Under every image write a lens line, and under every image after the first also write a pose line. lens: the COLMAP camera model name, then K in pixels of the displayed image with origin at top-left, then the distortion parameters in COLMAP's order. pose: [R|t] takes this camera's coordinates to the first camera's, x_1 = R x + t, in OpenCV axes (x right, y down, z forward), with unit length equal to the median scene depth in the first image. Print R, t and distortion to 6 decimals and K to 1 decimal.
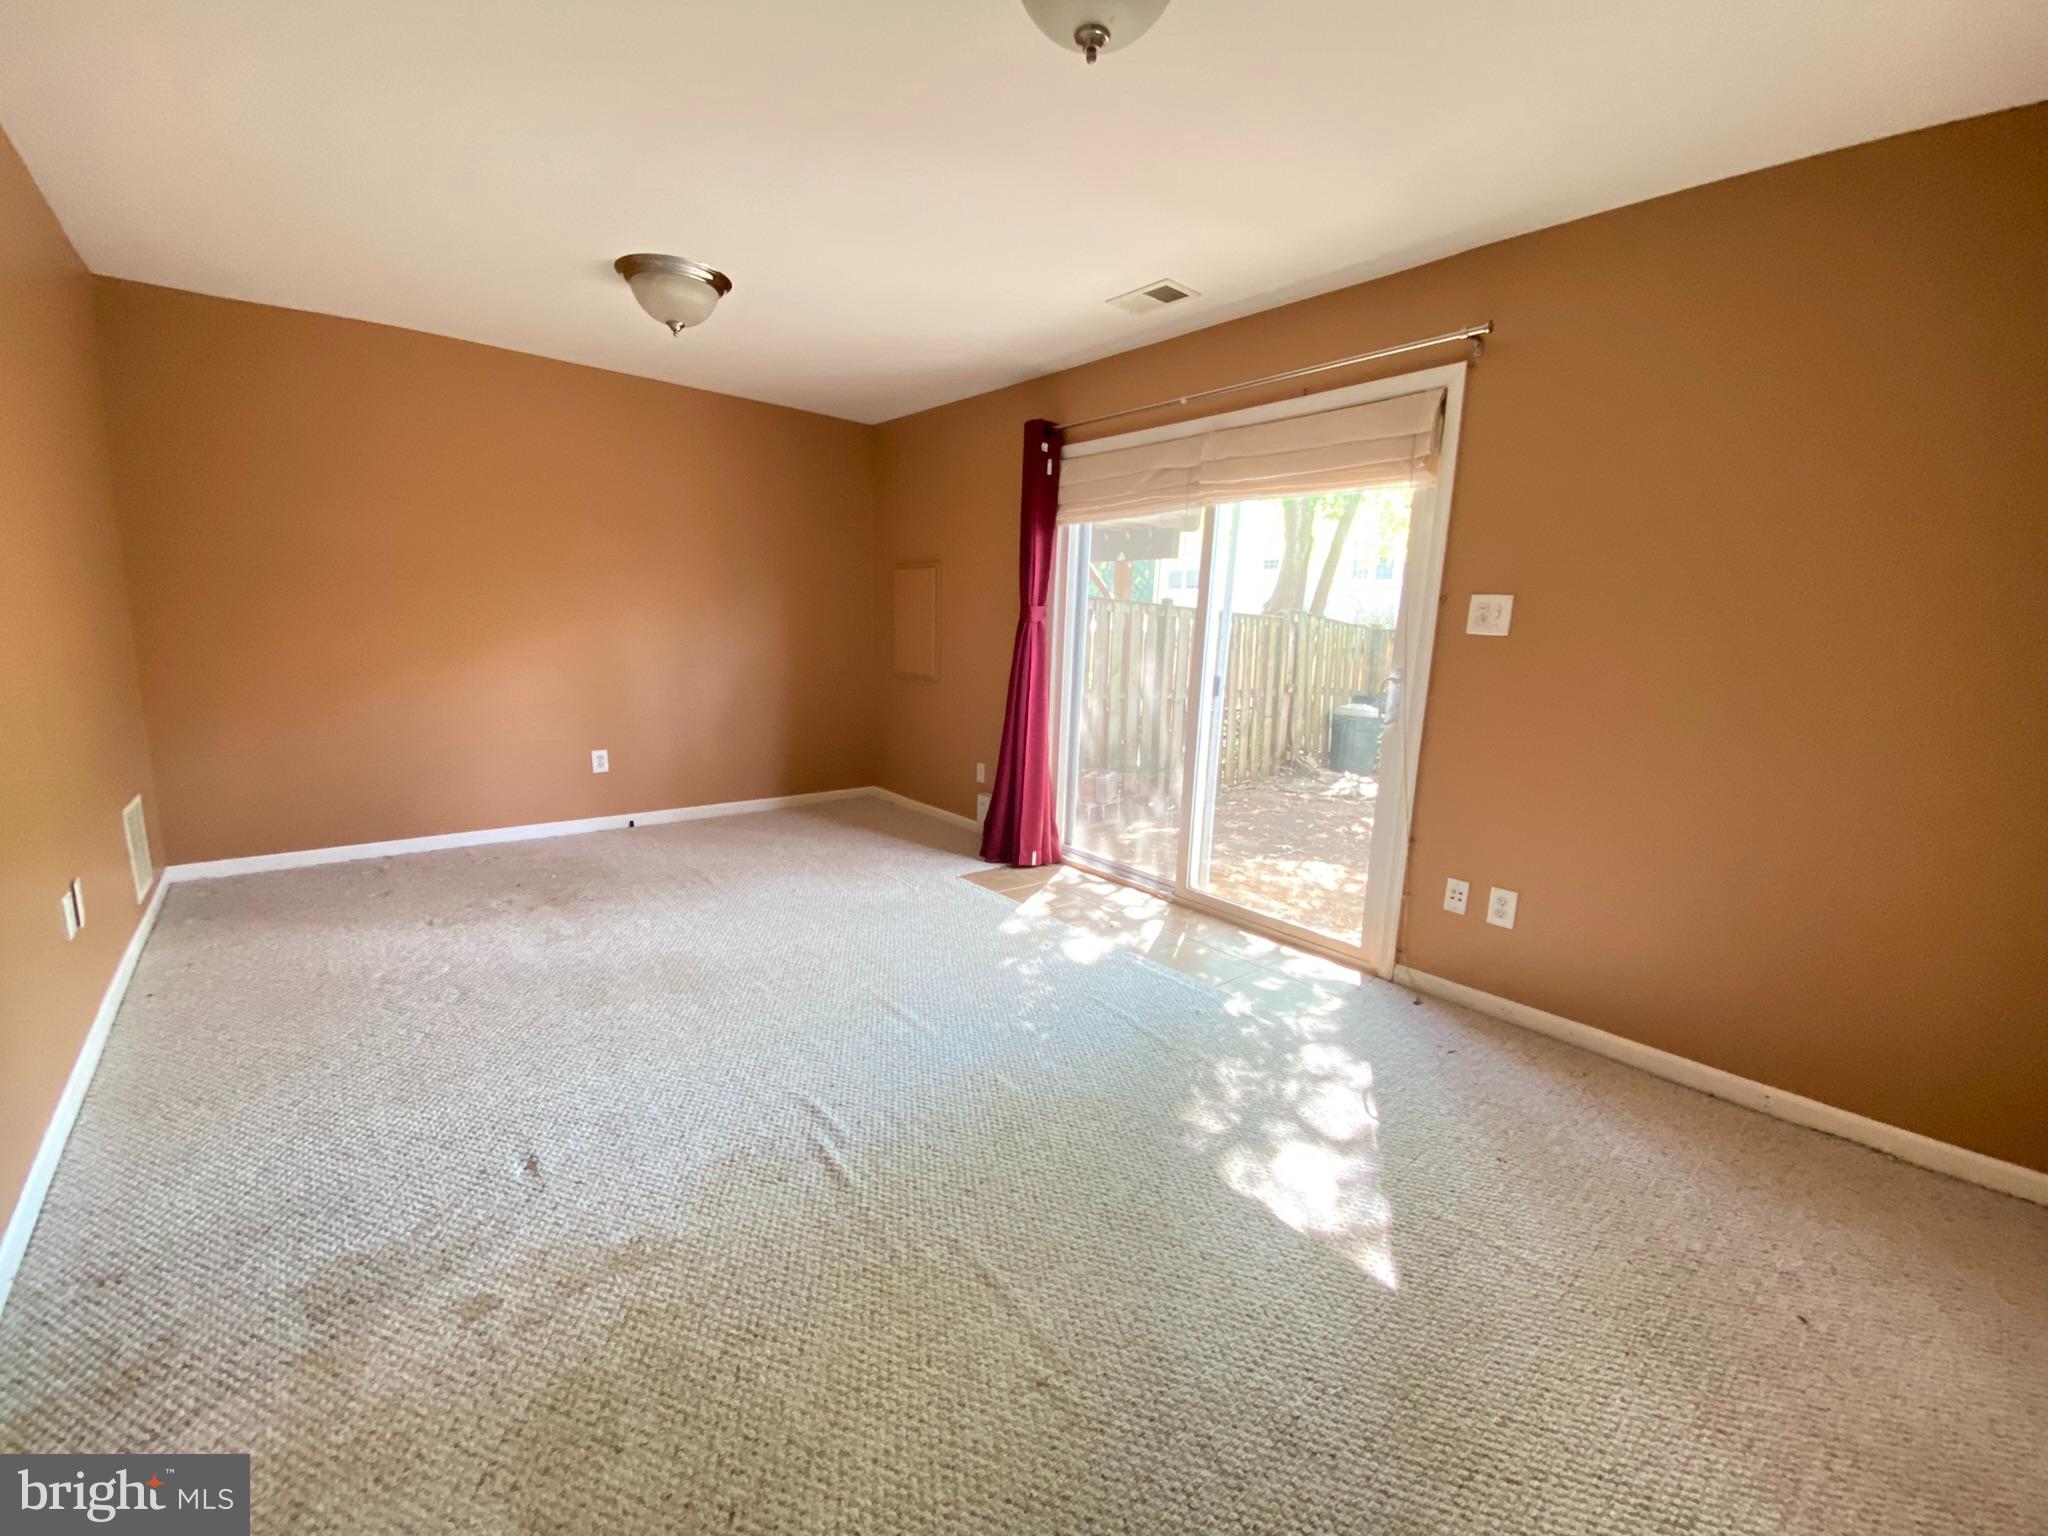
lens RADIAL K [[819.7, 0, 1024.0], [0, 819.7, 768.0], [0, 0, 1]] dist [-0.014517, 0.000039]
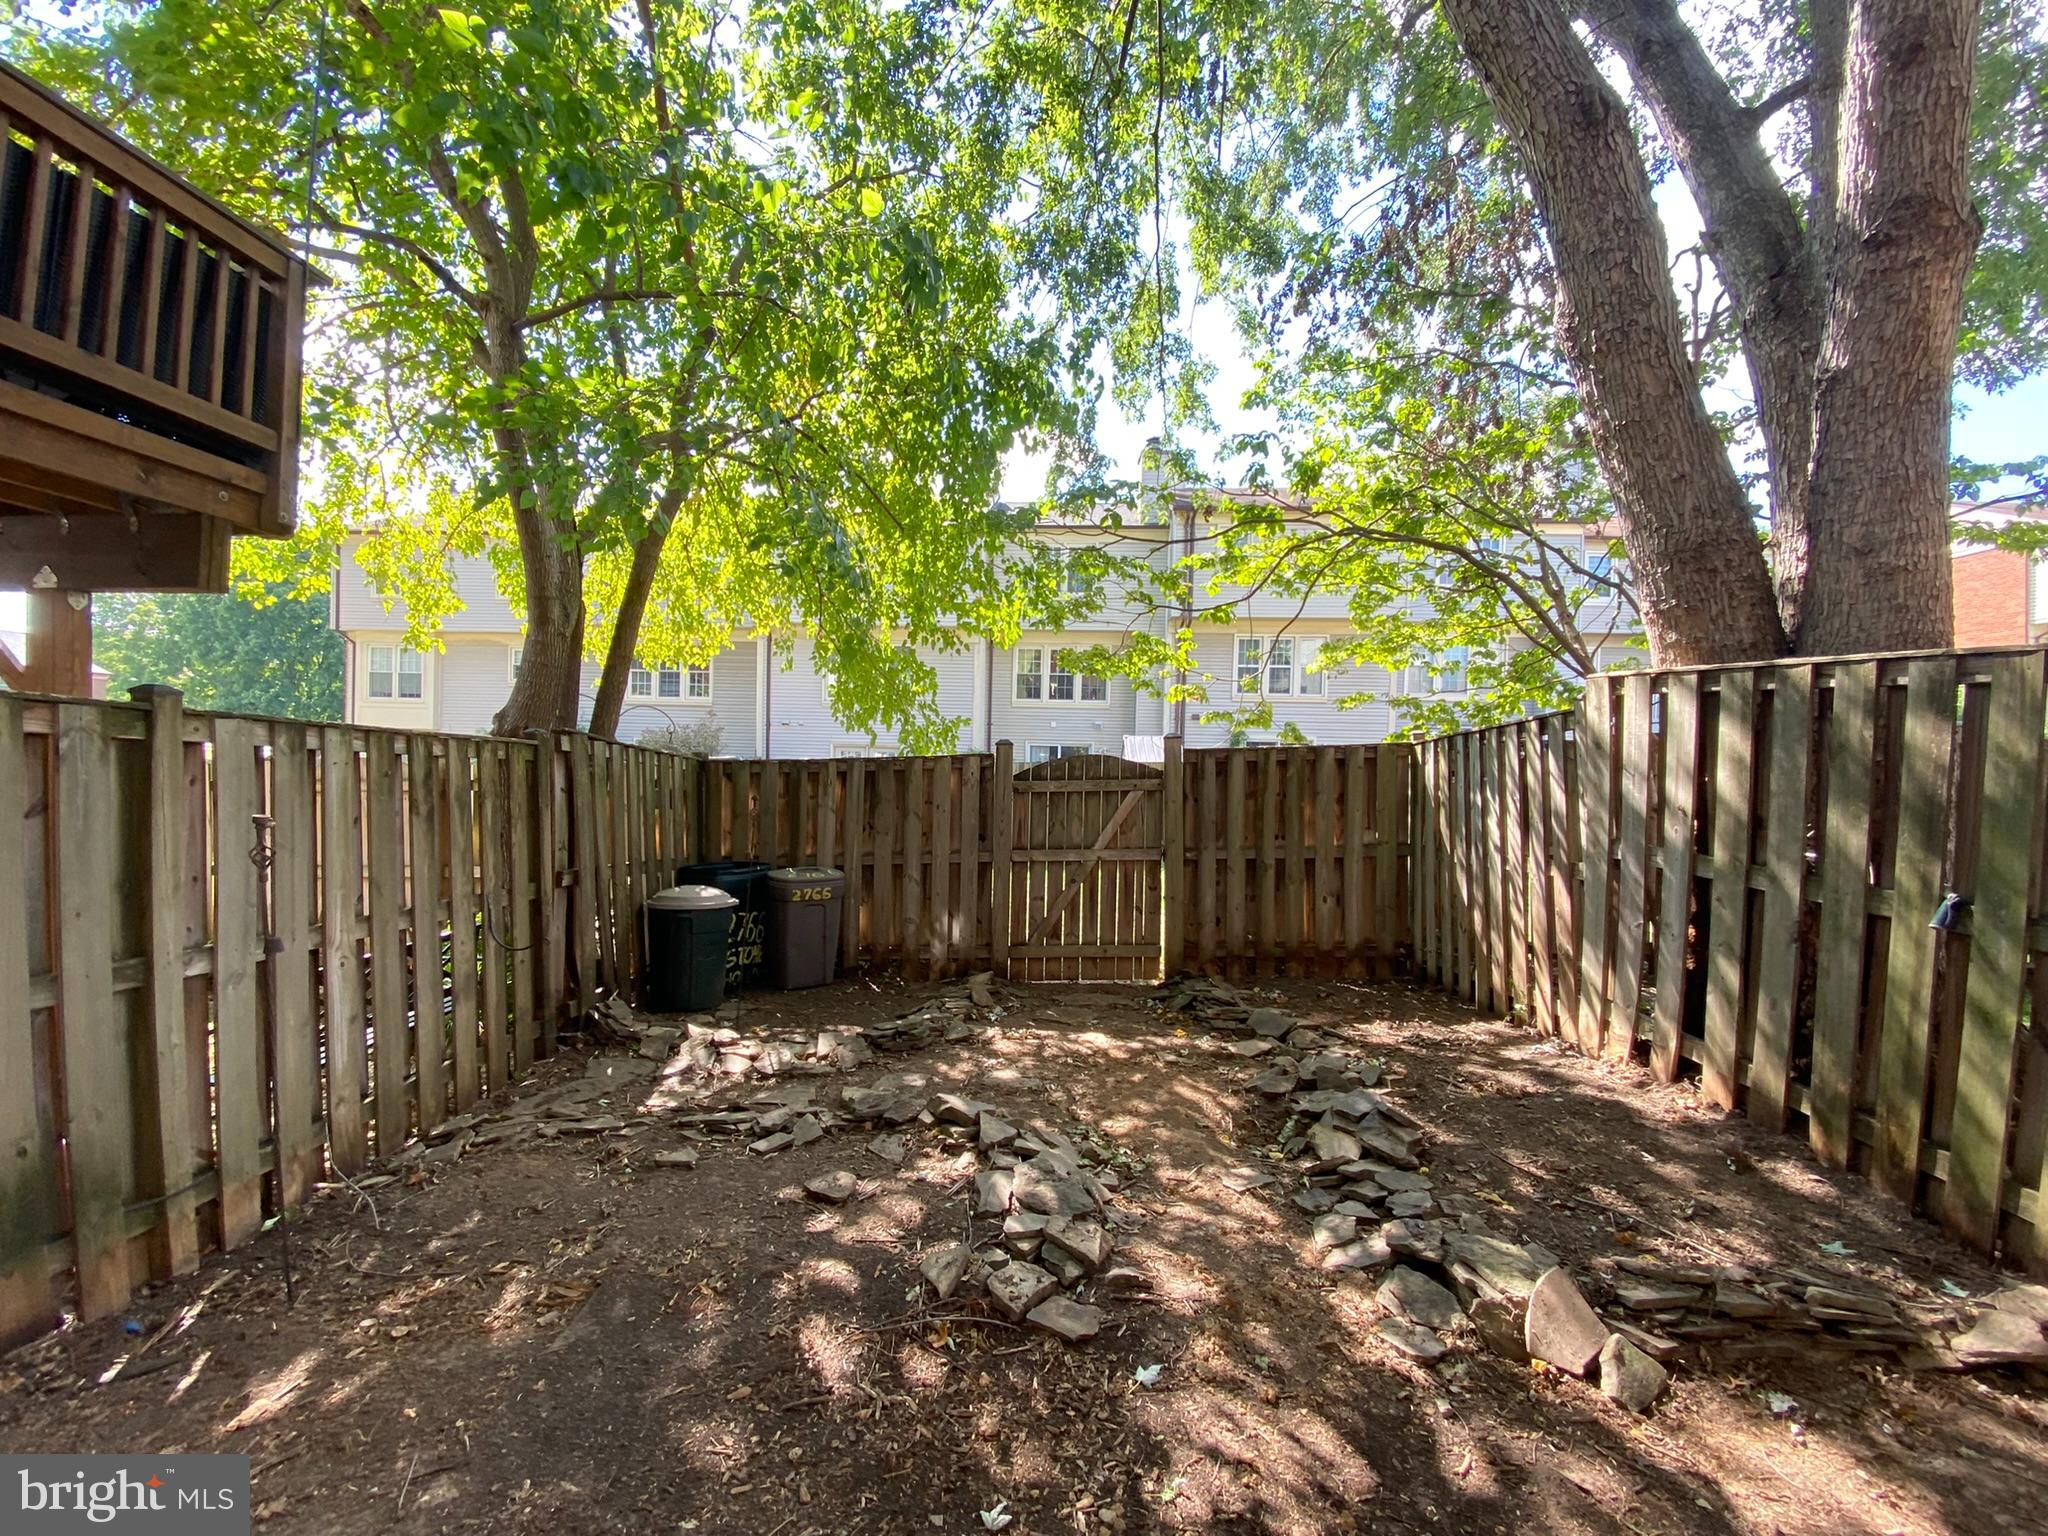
lens RADIAL K [[819.7, 0, 1024.0], [0, 819.7, 768.0], [0, 0, 1]] dist [-0.014517, 0.000039]
pose [[0.667096, -0.025687, 0.744529, 0.138549], [0.139979, 0.985926, -0.091405, -0.078944], [-0.731702, 0.165195, 0.661304, 0.441871]]
